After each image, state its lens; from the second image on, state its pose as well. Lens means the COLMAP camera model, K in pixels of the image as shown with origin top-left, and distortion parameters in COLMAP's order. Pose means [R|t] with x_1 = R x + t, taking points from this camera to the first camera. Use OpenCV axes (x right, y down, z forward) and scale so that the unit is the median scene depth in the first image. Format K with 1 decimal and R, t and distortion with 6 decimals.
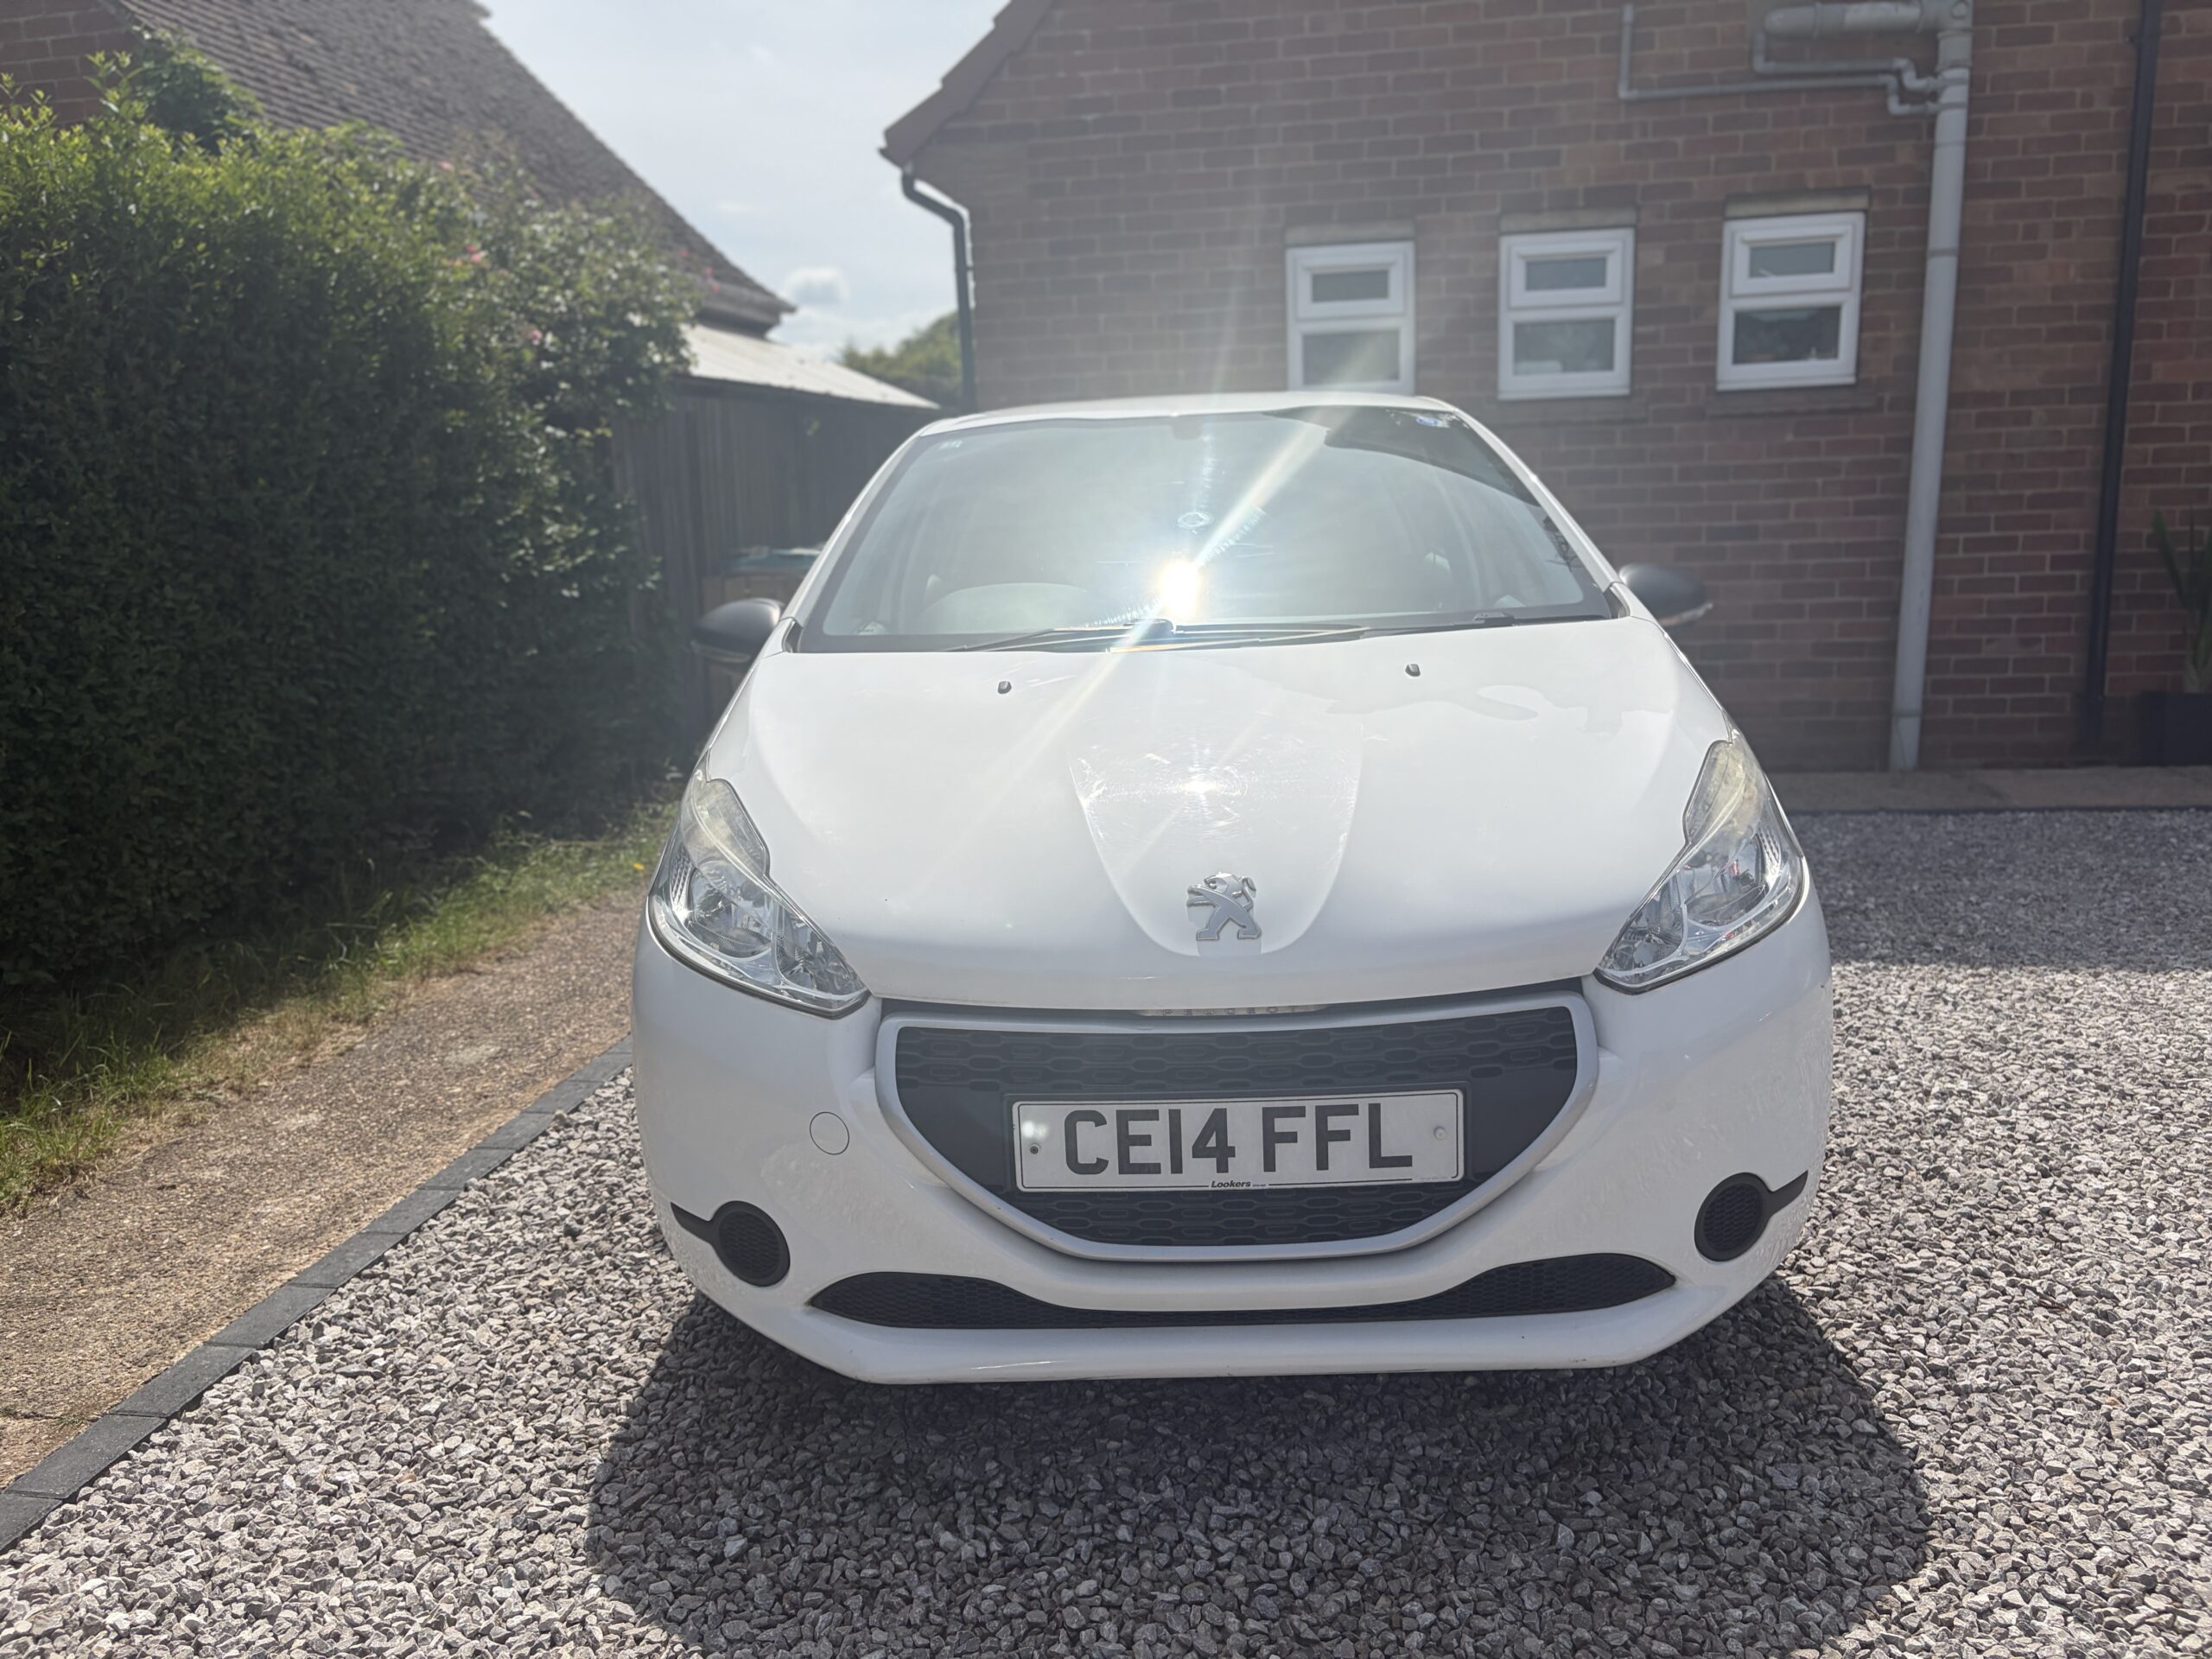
lens RADIAL K [[1688.8, 0, 1106.0], [0, 1688.8, 829.5], [0, 0, 1]] dist [0.086652, -0.088624]
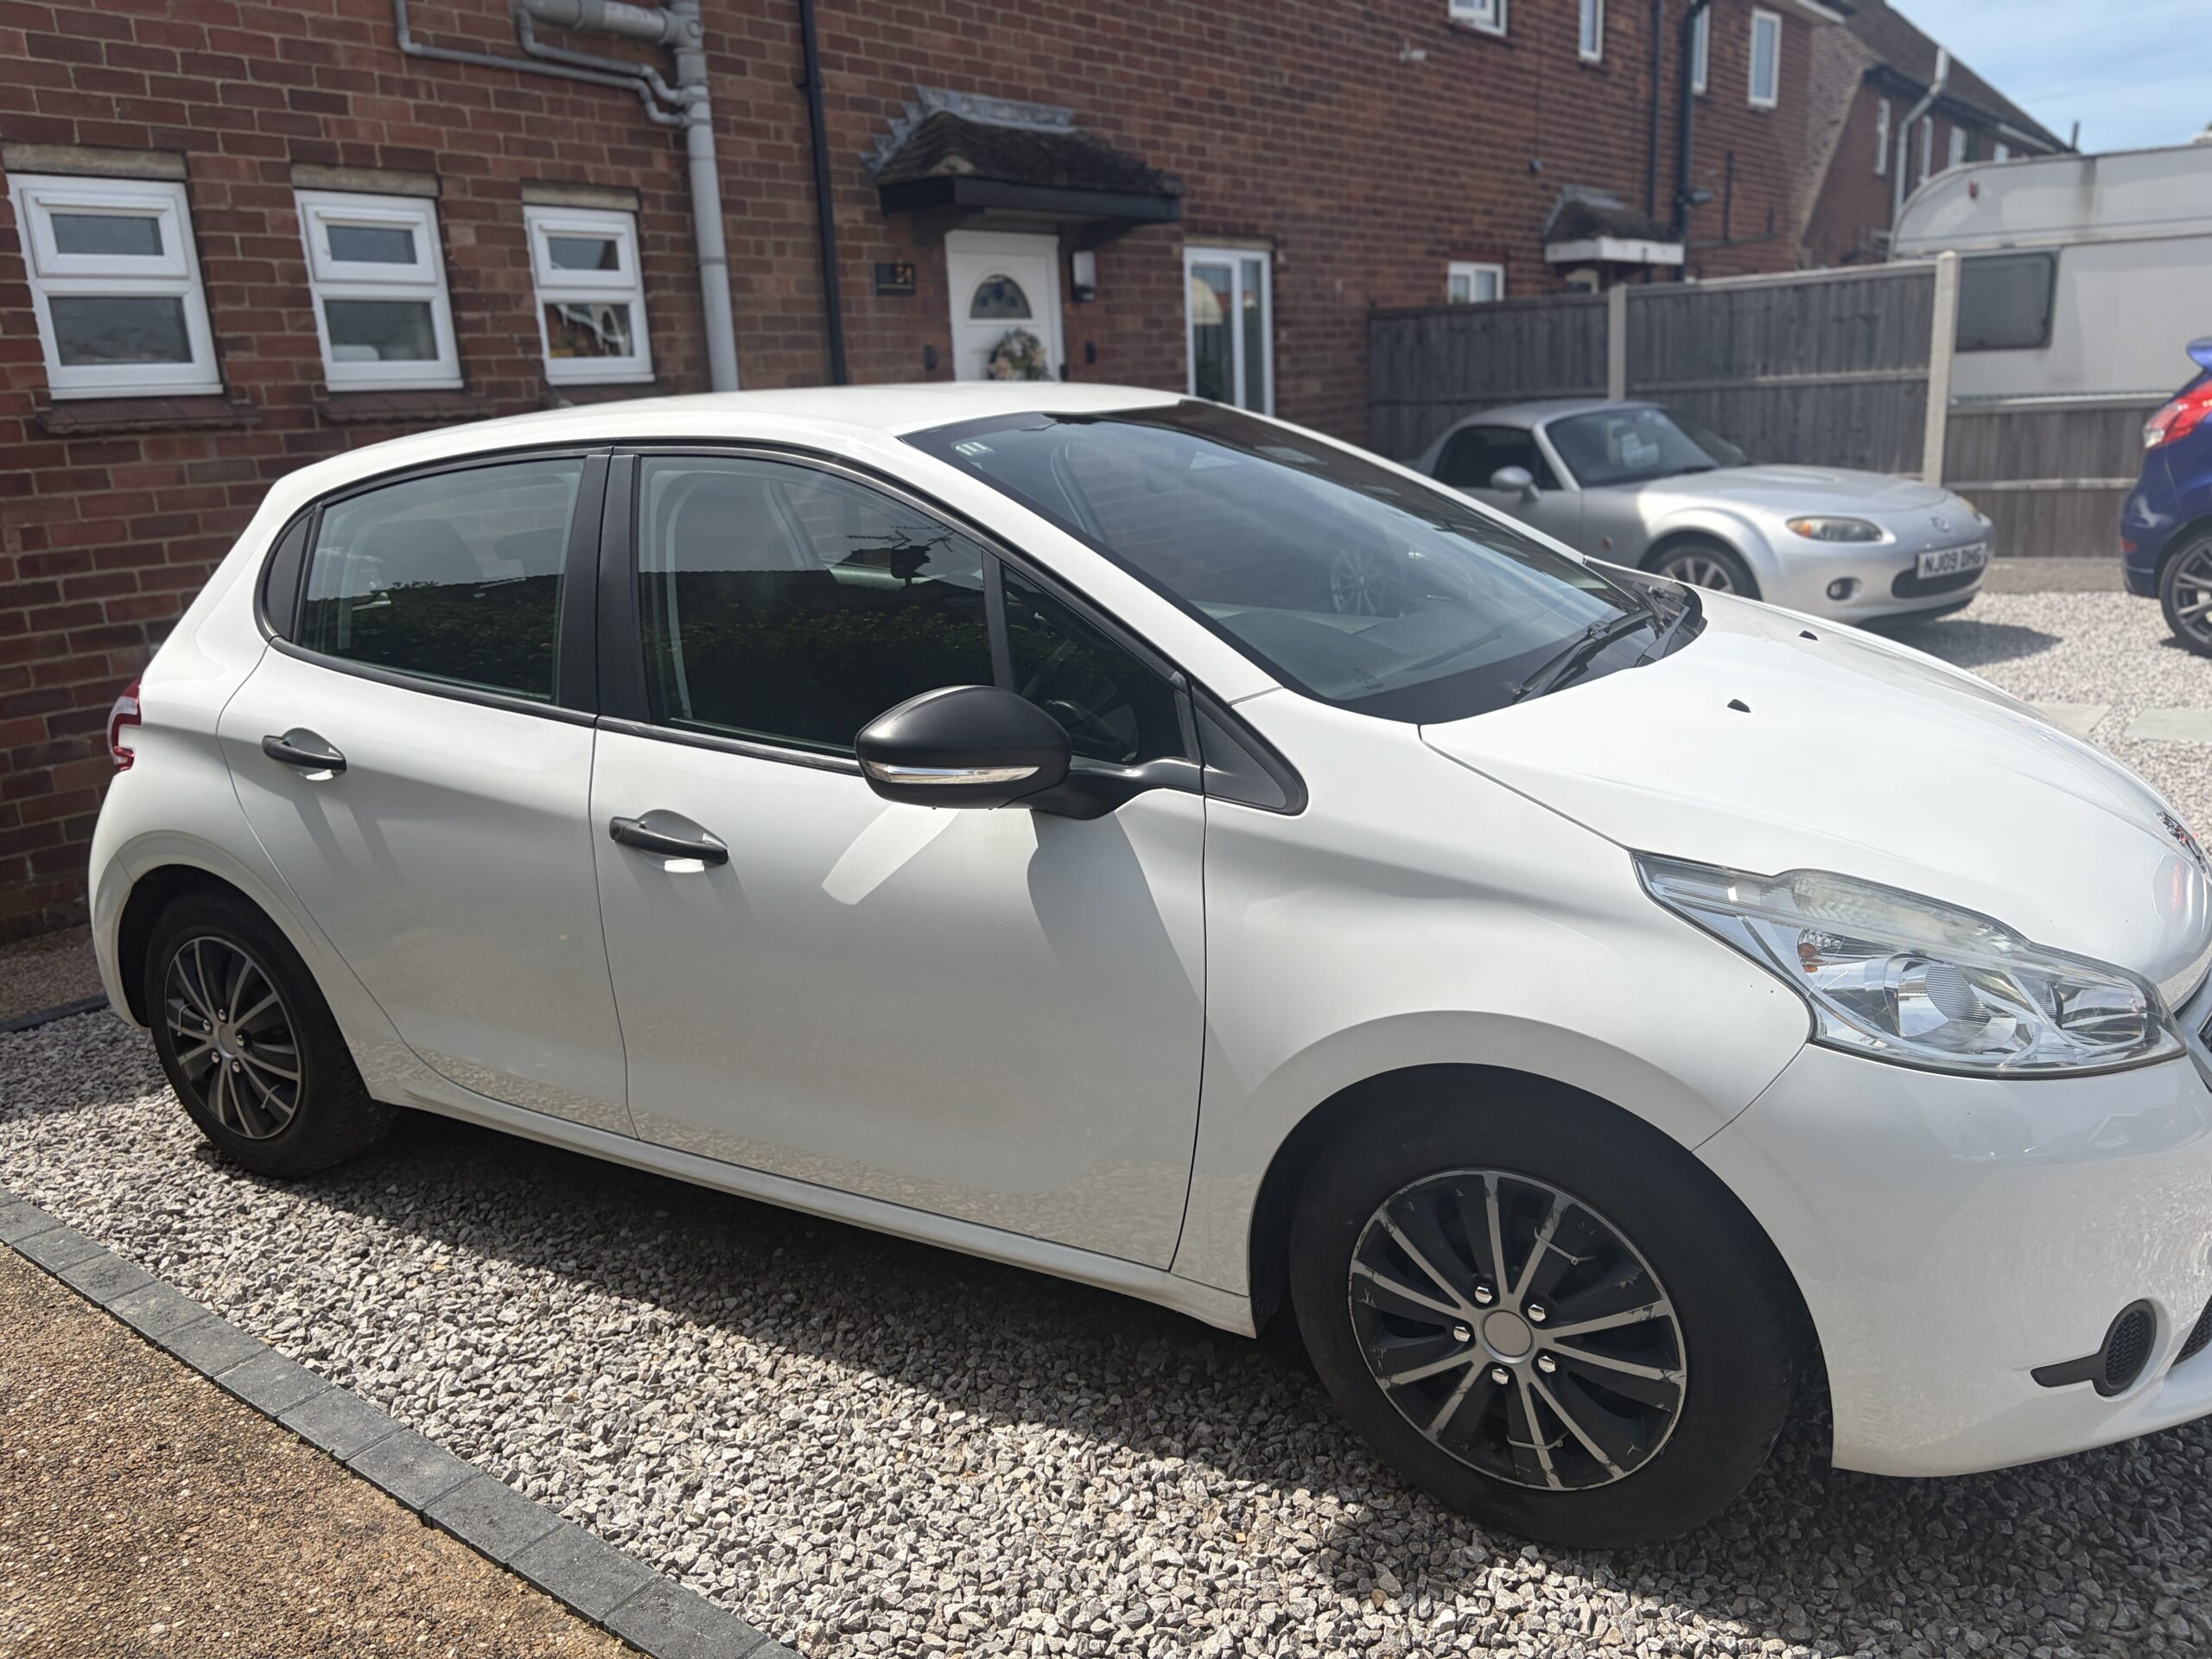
lens RADIAL K [[1685.2, 0, 1100.5], [0, 1685.2, 815.9], [0, 0, 1]] dist [0.033253, -0.002602]
pose [[0.472765, -0.207411, 0.856431, -0.373500], [0.210833, 0.970300, 0.118605, -0.077088], [-0.855595, 0.124491, 0.502453, 0.317010]]
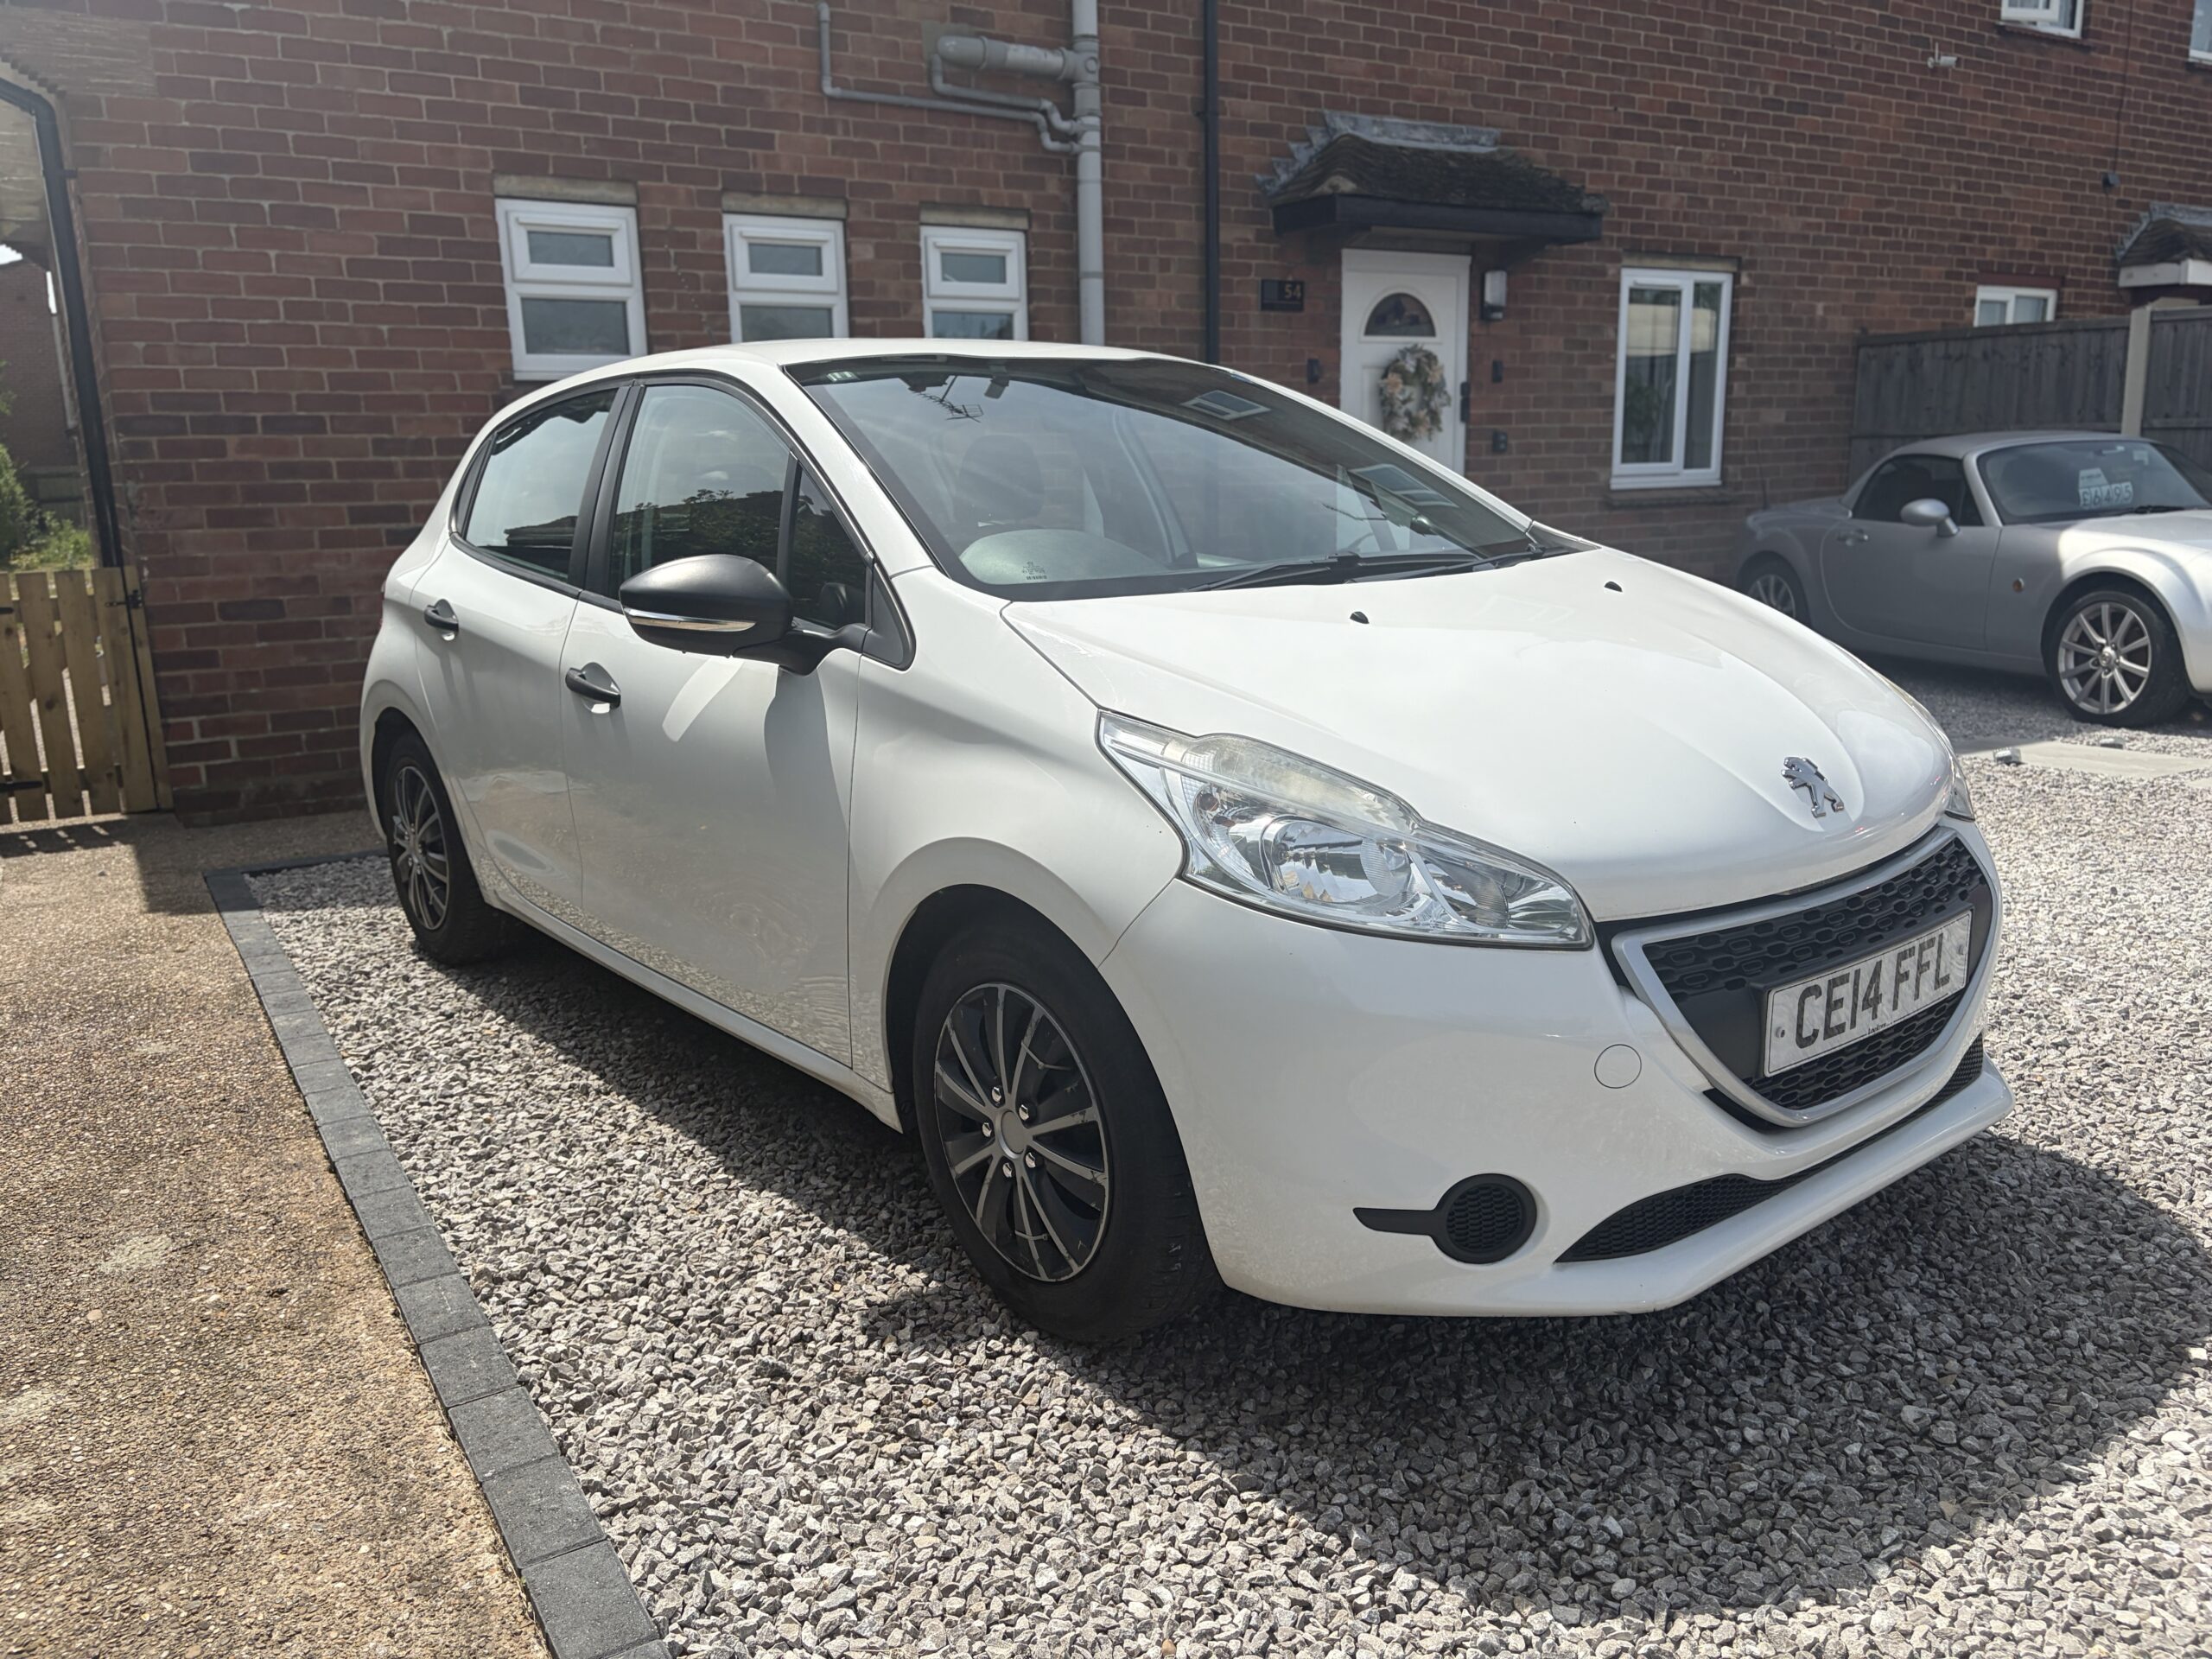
lens RADIAL K [[1698.7, 0, 1109.8], [0, 1698.7, 834.8], [0, 0, 1]] dist [0.032861, -0.005380]
pose [[0.751695, -0.124225, 0.647705, -0.301816], [0.126620, 0.991014, 0.043121, -0.008742], [-0.647241, 0.049599, 0.760670, 0.137234]]
